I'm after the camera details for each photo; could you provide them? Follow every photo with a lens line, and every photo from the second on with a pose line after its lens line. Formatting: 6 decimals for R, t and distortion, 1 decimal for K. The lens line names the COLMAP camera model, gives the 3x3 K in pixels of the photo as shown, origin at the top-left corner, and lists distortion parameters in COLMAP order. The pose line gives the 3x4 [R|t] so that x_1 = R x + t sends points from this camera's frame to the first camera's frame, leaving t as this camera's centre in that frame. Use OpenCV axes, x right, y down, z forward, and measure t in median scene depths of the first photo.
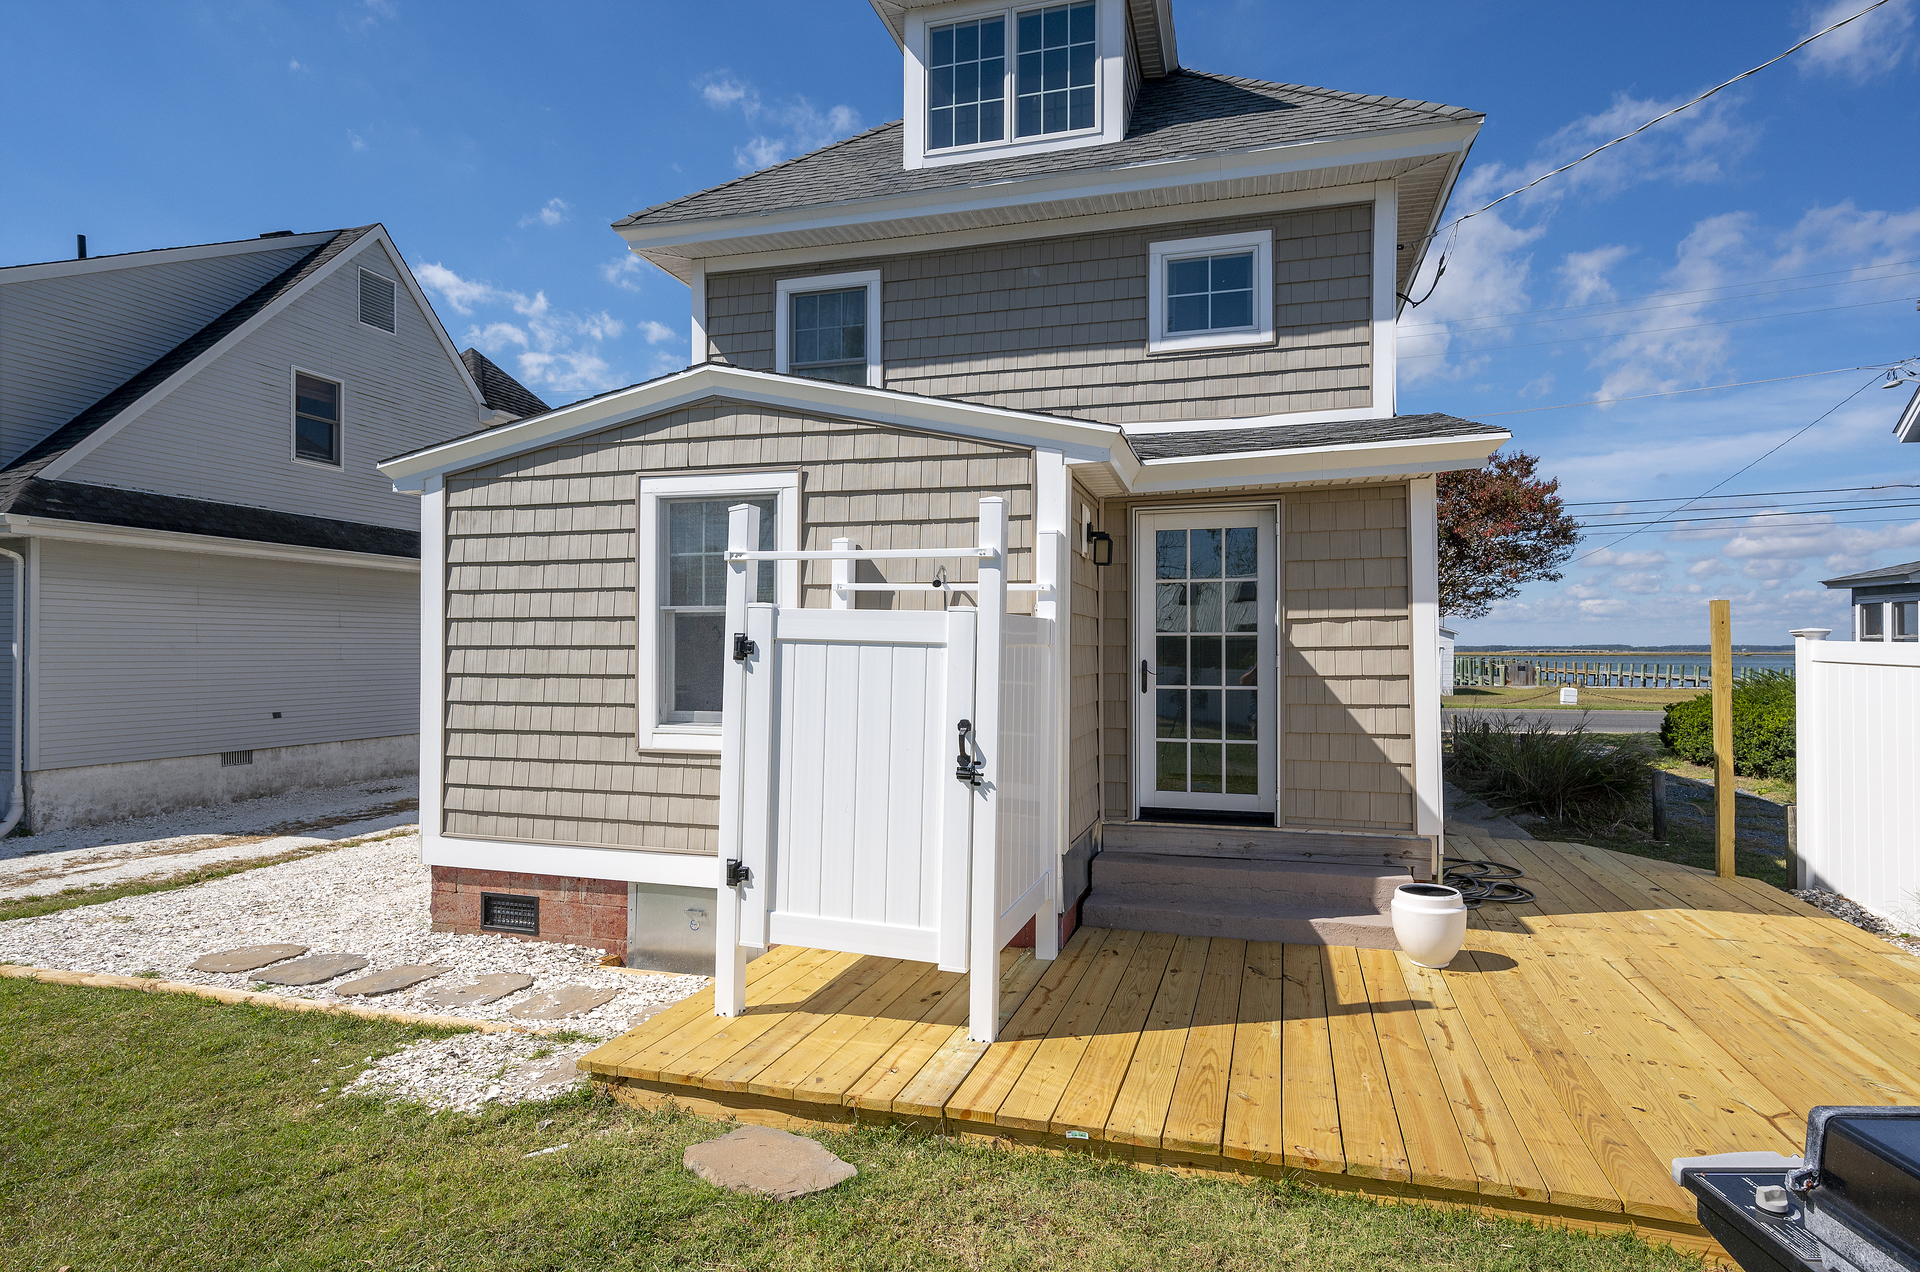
lens RADIAL K [[982.9, 0, 974.6], [0, 982.9, 647.2], [0, 0, 1]] dist [0.002981, 0.000605]
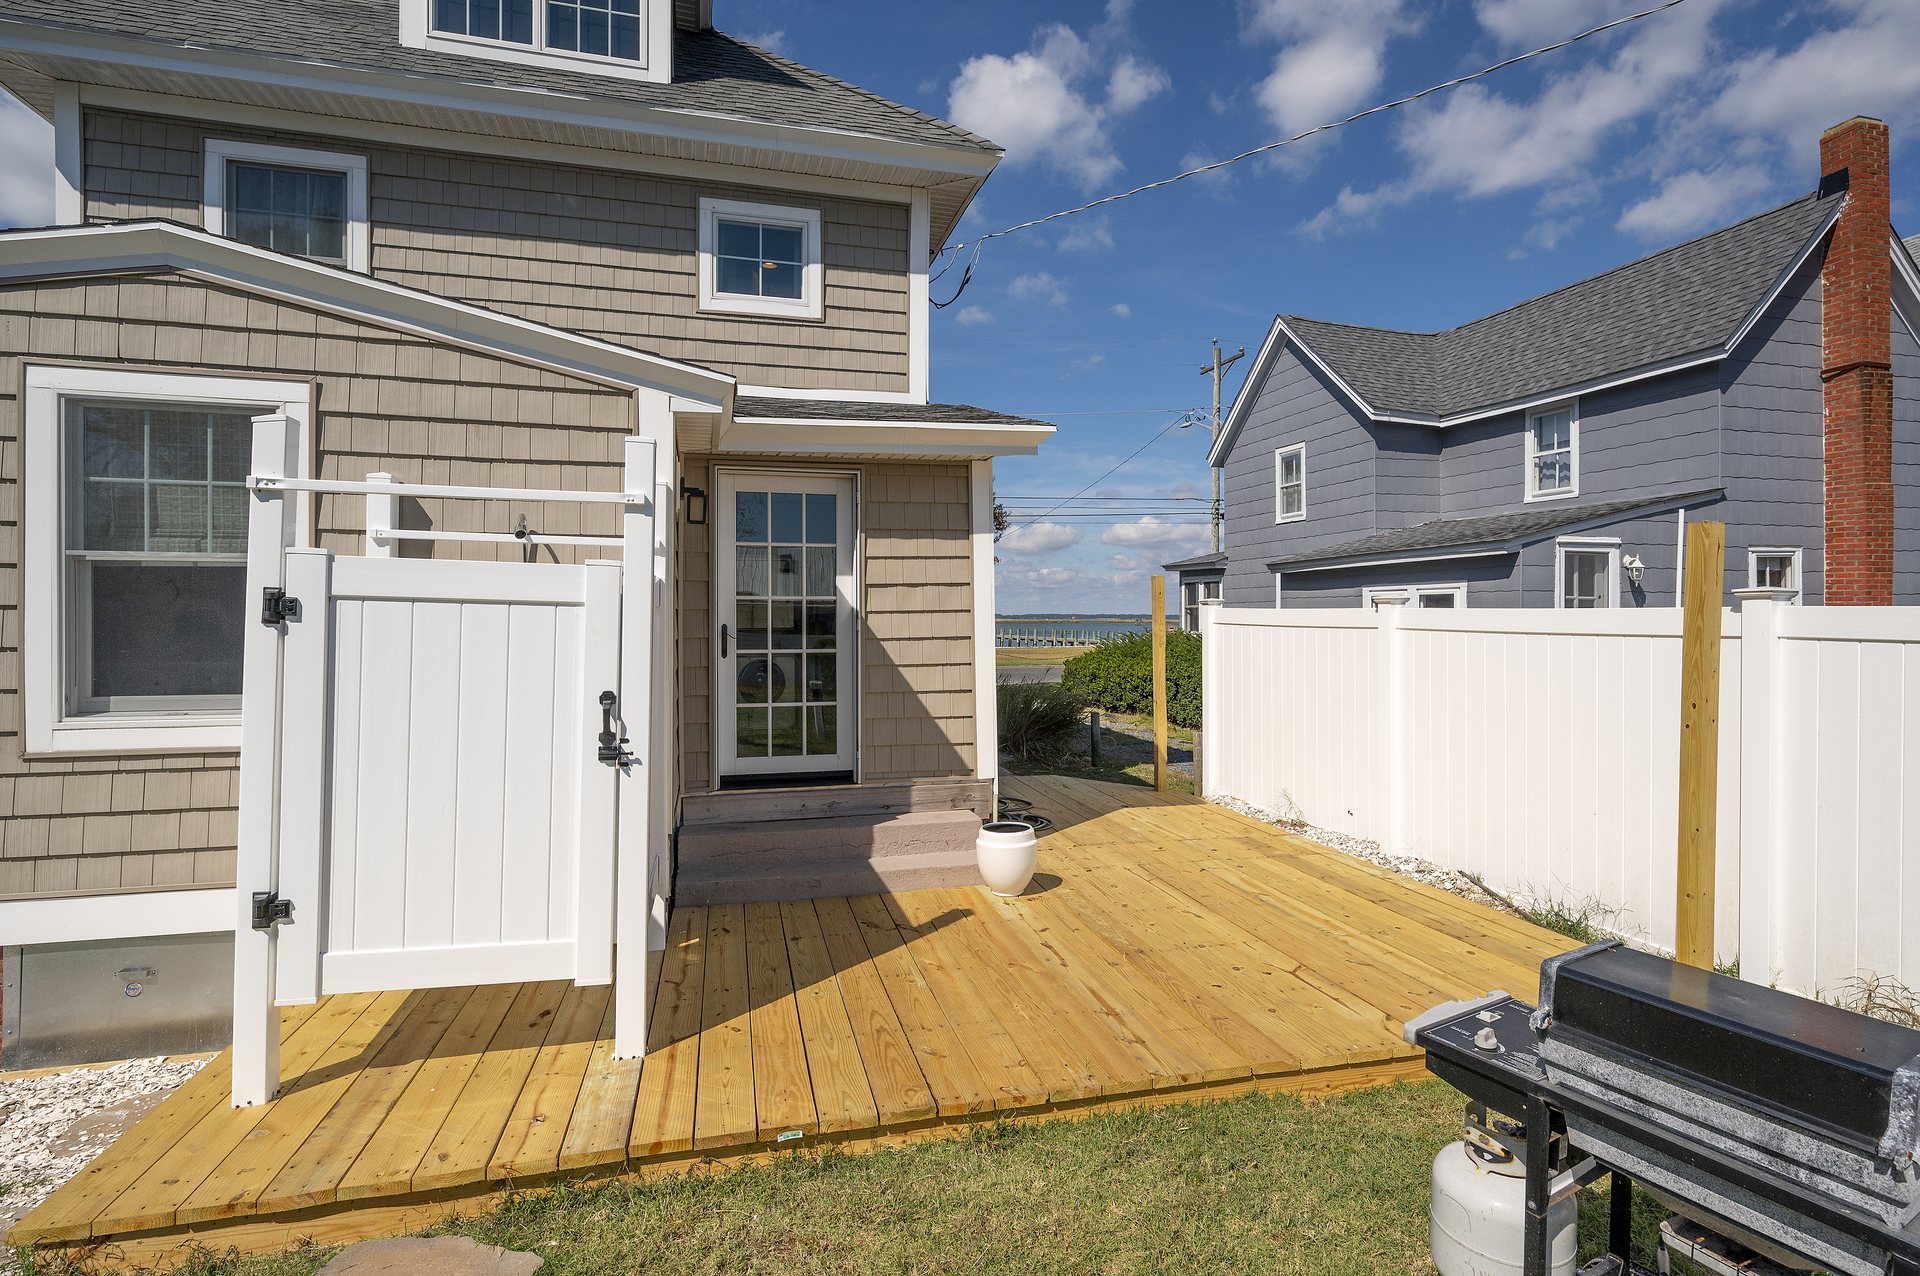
lens RADIAL K [[944.4, 0, 961.1], [0, 944.4, 622.8], [0, 0, 1]] dist [0.003407, -0.002440]
pose [[0.861295, -0.002814, 0.508097, -0.118707], [-0.001002, 0.999973, 0.007237, 0.005764], [-0.508104, -0.006743, 0.861270, 0.093417]]
